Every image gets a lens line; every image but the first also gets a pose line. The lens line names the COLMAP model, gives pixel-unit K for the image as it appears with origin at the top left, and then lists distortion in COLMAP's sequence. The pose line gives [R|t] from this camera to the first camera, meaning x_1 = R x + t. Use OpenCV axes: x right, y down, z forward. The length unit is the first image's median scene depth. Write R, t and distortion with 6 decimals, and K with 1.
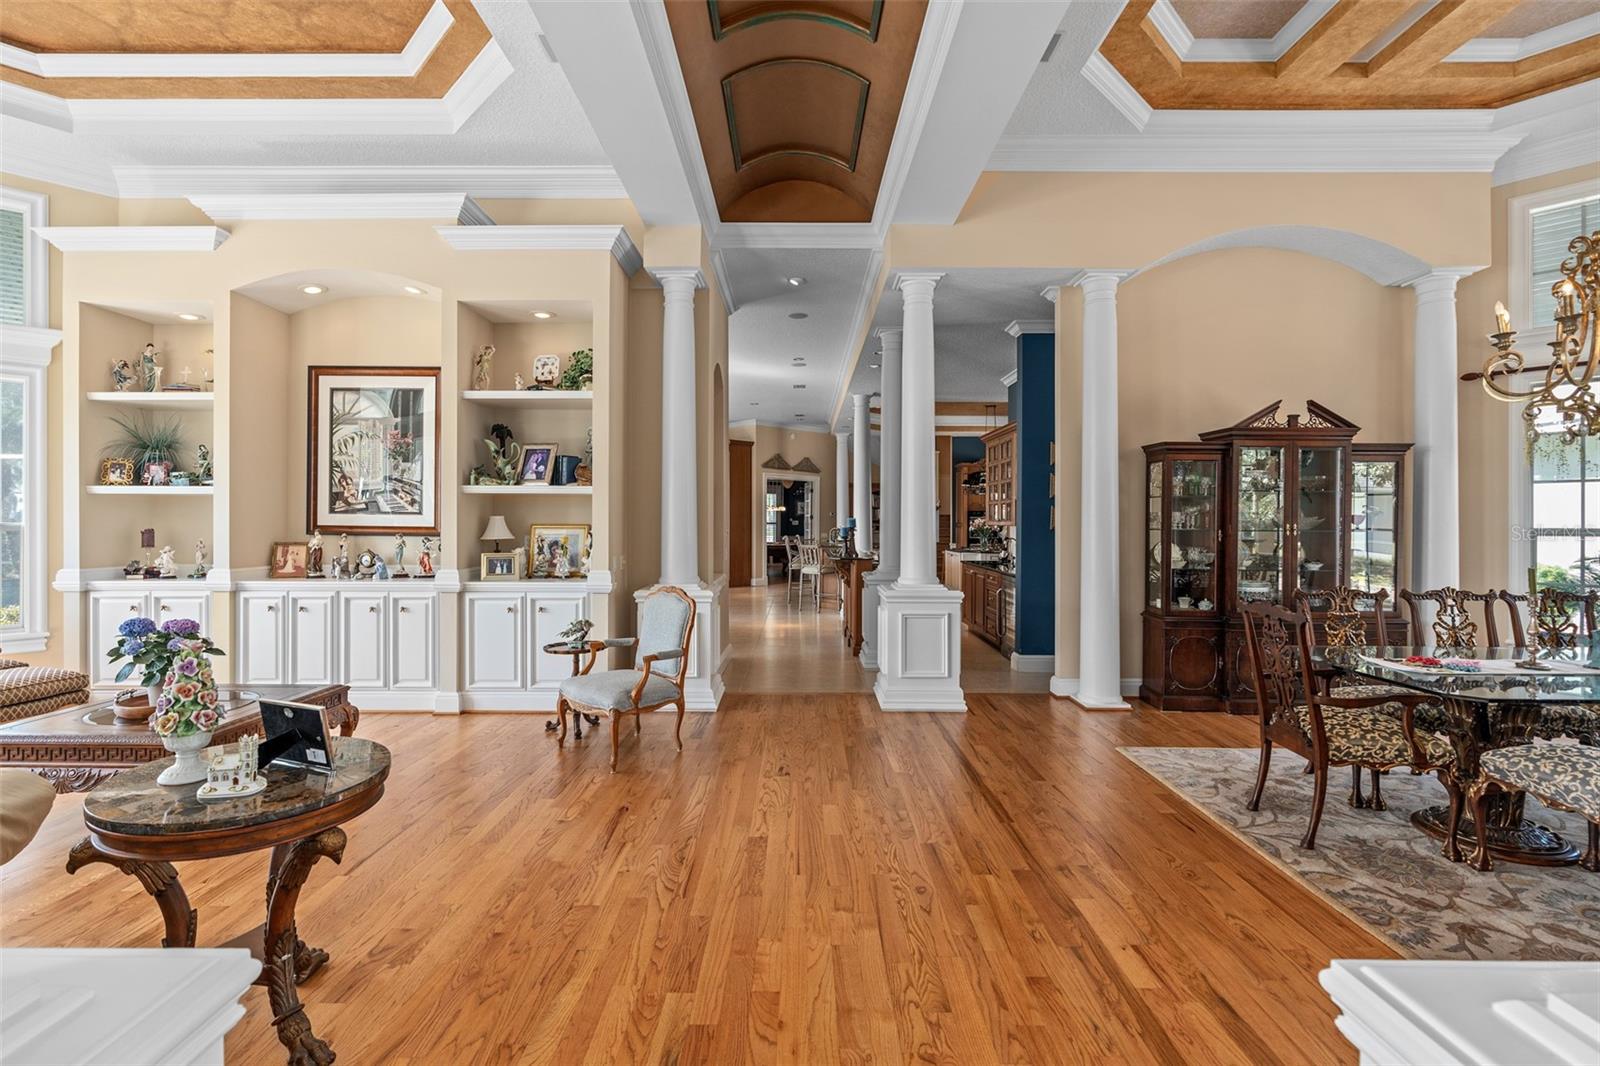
lens RADIAL K [[733.7, 0, 803.7], [0, 733.7, 522.3], [0, 0, 1]] dist [-0.002157, 0.002987]
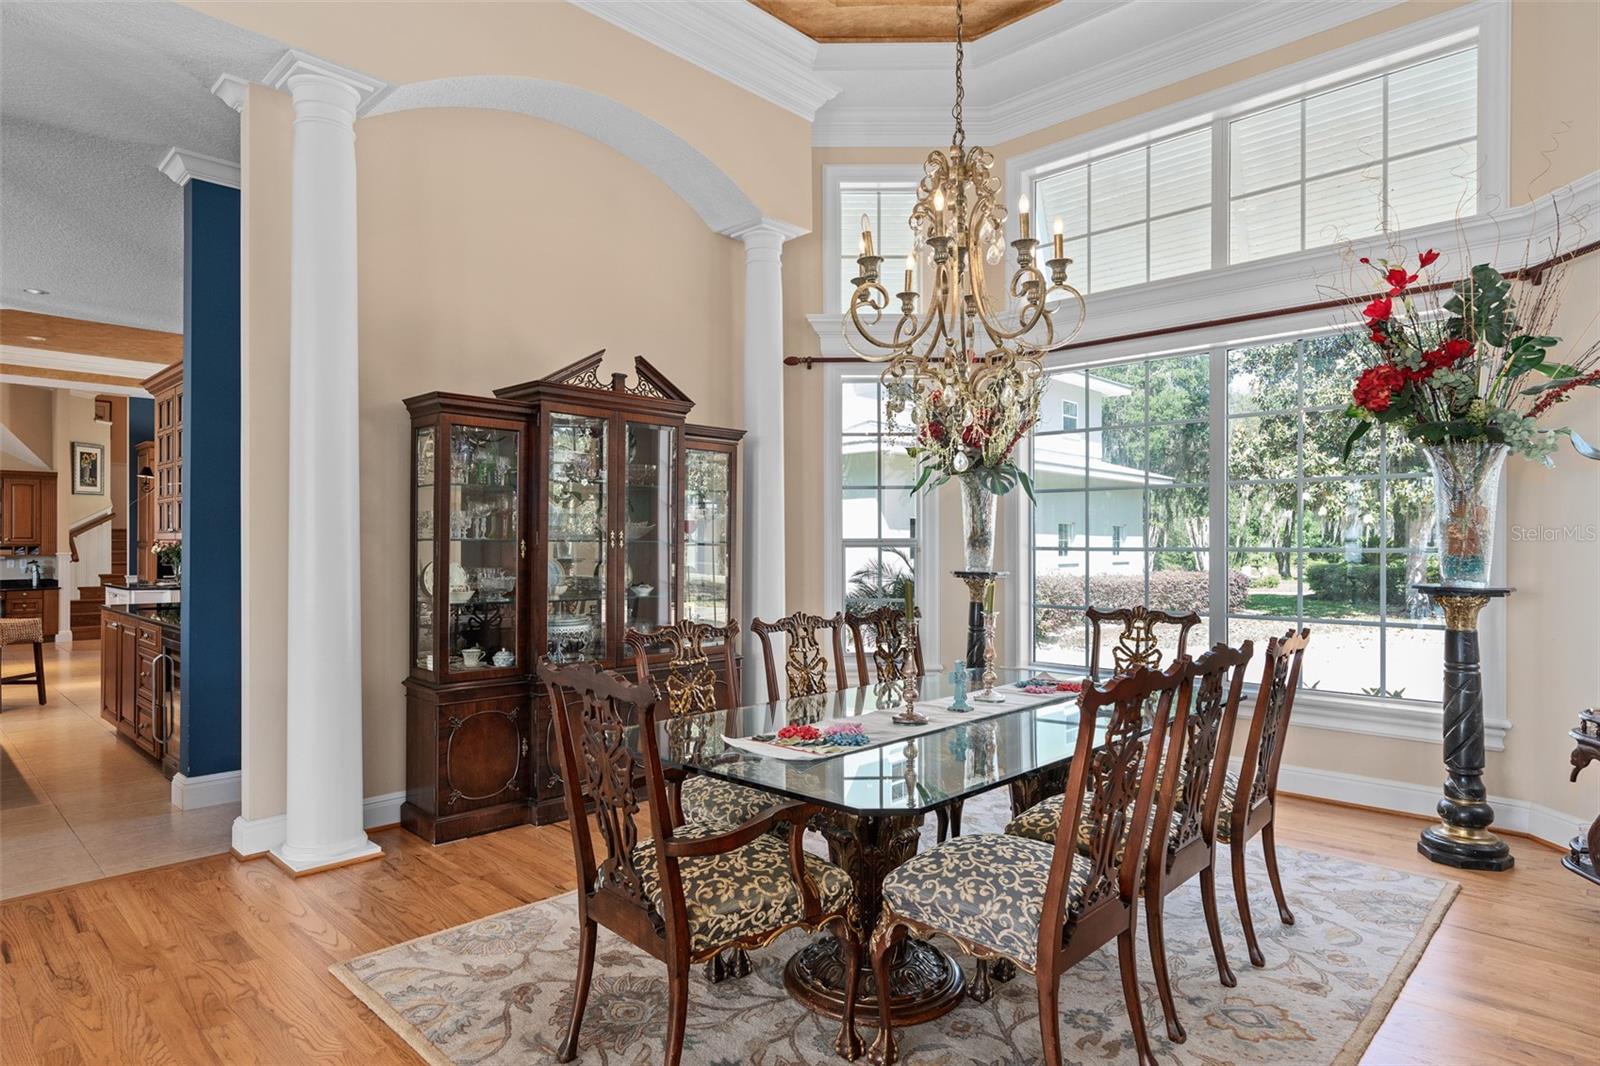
lens RADIAL K [[908.2, 0, 798.2], [0, 908.2, 541.4], [0, 0, 1]] dist [-0.019959, -0.001927]
pose [[0.700750, -0.000249, 0.713407, 0.171116], [0.003436, 0.999990, -0.003026, 0.014818], [-0.713399, 0.004572, 0.700743, 0.273346]]
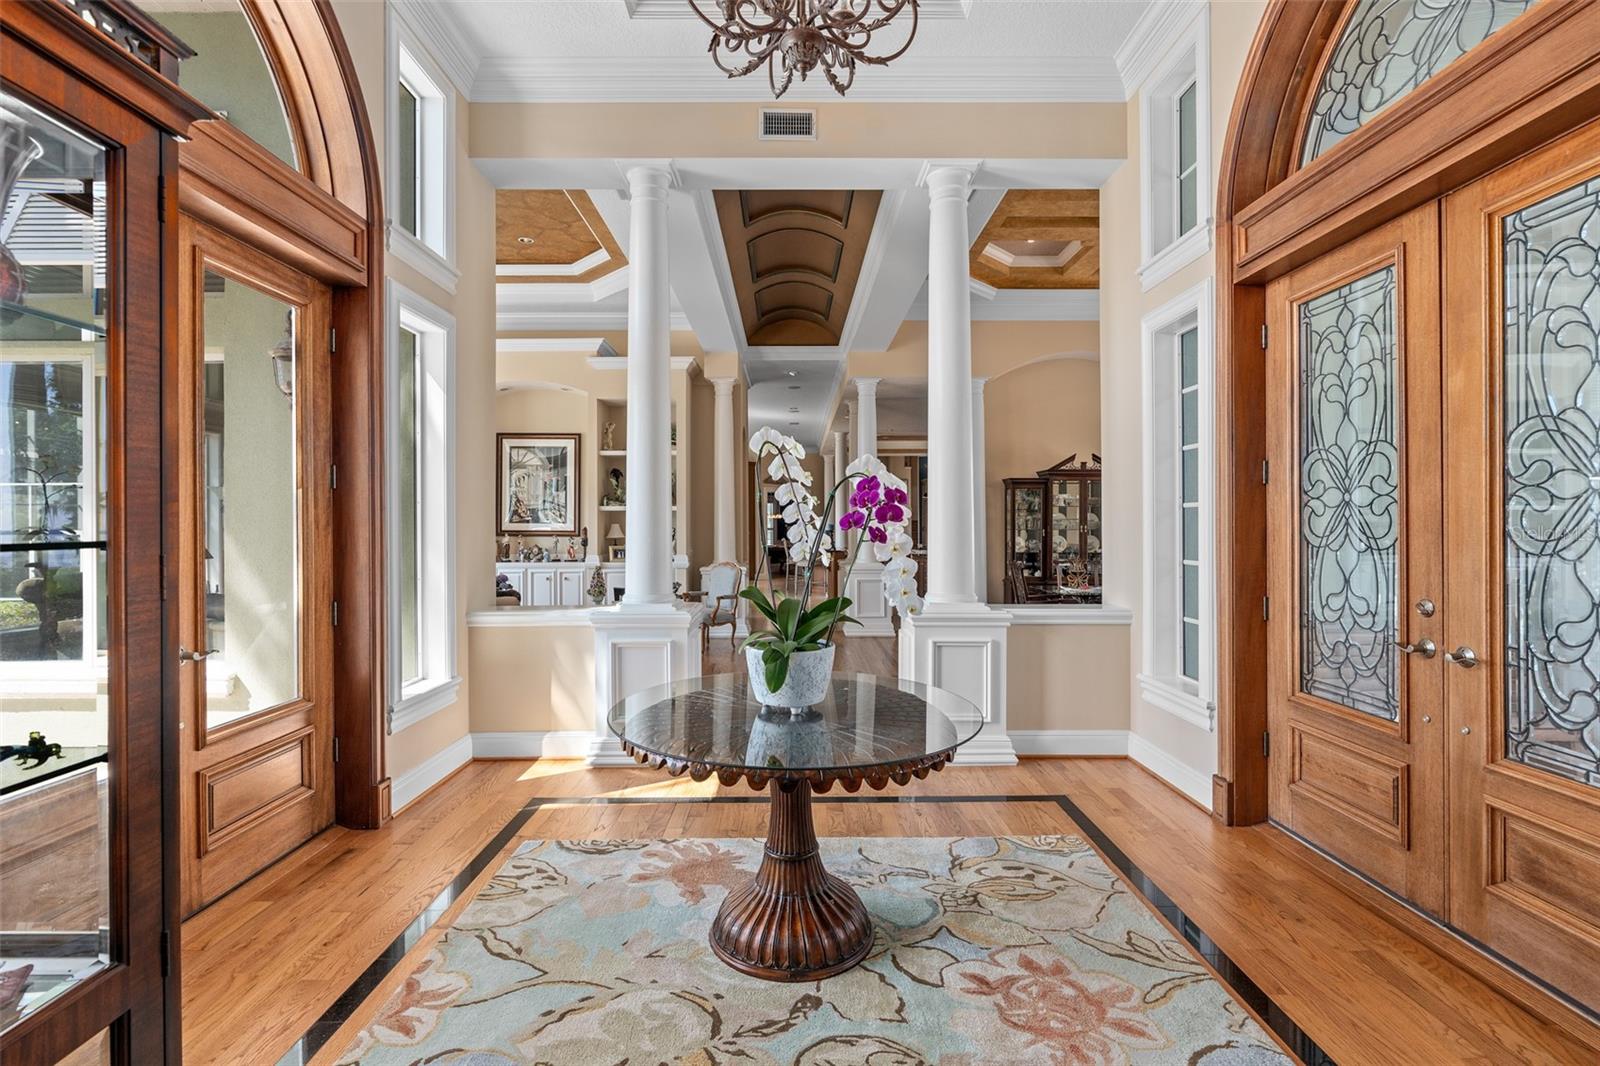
lens RADIAL K [[748.6, 0, 795.5], [0, 748.6, 528.5], [0, 0, 1]] dist [-0.002631, -0.000414]
pose [[0.999979, -0.006331, -0.001338, -0.006457], [0.006330, 0.999980, -0.000637, 0.006002], [0.001342, 0.000628, 0.999999, -0.740342]]
